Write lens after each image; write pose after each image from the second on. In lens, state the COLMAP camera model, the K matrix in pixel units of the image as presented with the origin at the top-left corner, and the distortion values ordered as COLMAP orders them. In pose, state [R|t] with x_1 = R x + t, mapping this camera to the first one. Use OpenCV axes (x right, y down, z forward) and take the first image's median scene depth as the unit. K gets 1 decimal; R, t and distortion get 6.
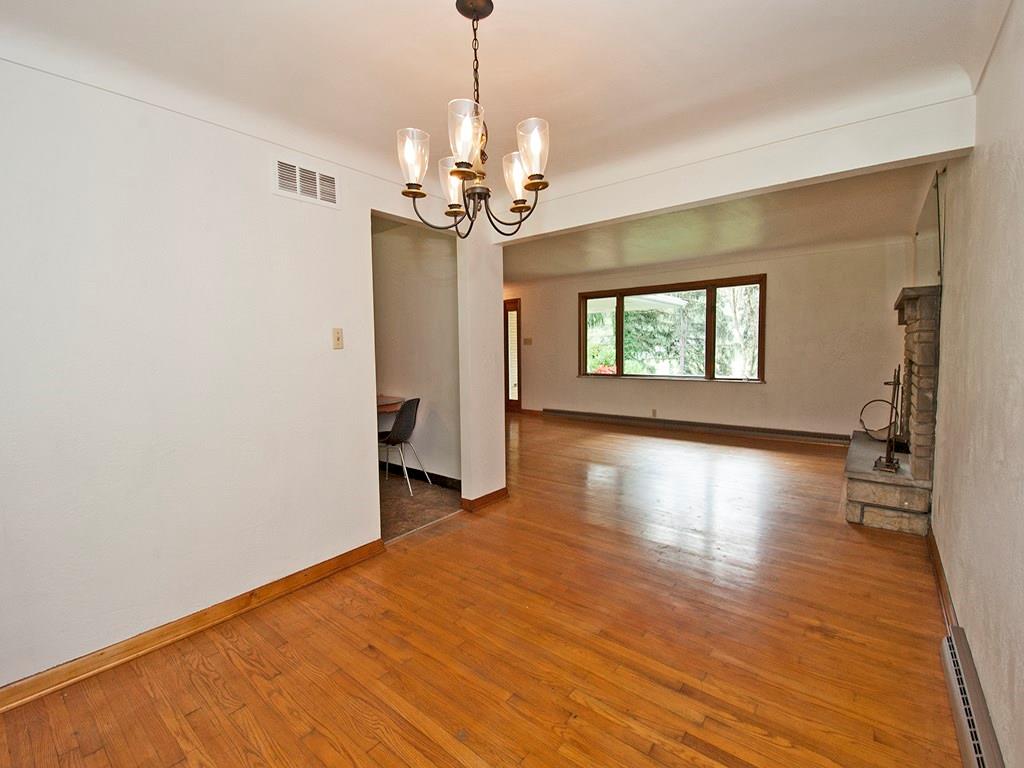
lens RADIAL K [[443.2, 0, 522.9], [0, 443.2, 380.0], [0, 0, 1]] dist [0.019043, -0.019018]
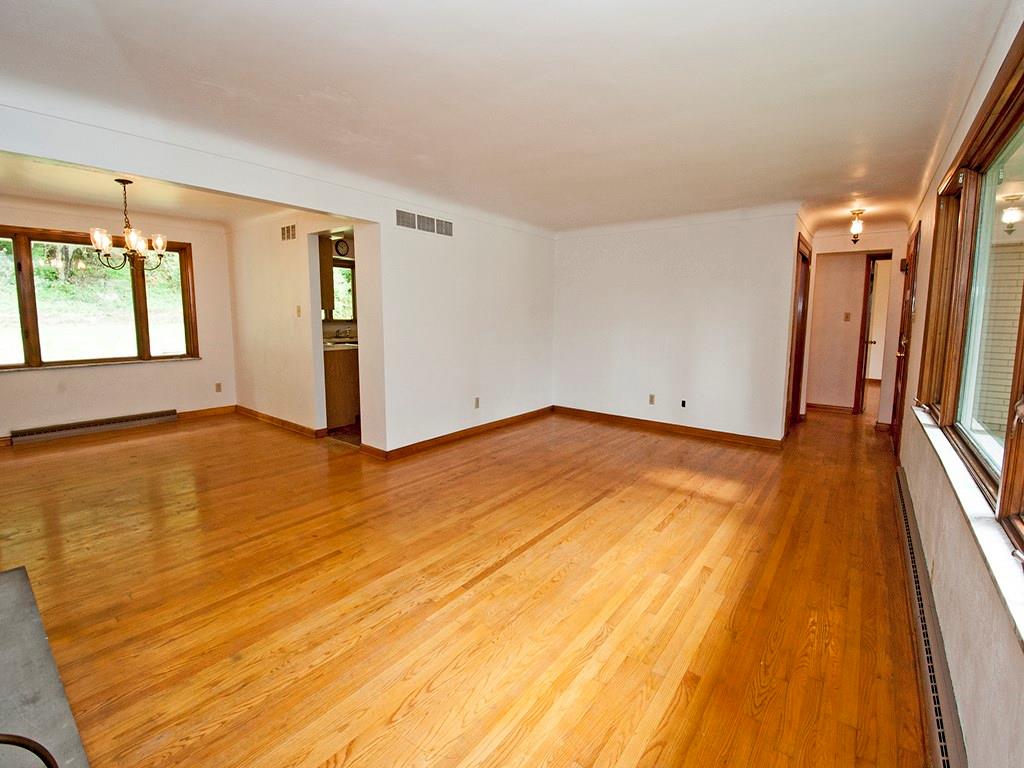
lens RADIAL K [[450.0, 0, 528.9], [0, 450.0, 364.4], [0, 0, 1]] dist [0.001272, -0.012536]
pose [[0.018783, 0.126873, -0.991741, 1.215467], [-0.085941, 0.988450, 0.124824, -0.154080], [0.996123, 0.082887, 0.029470, 1.557544]]
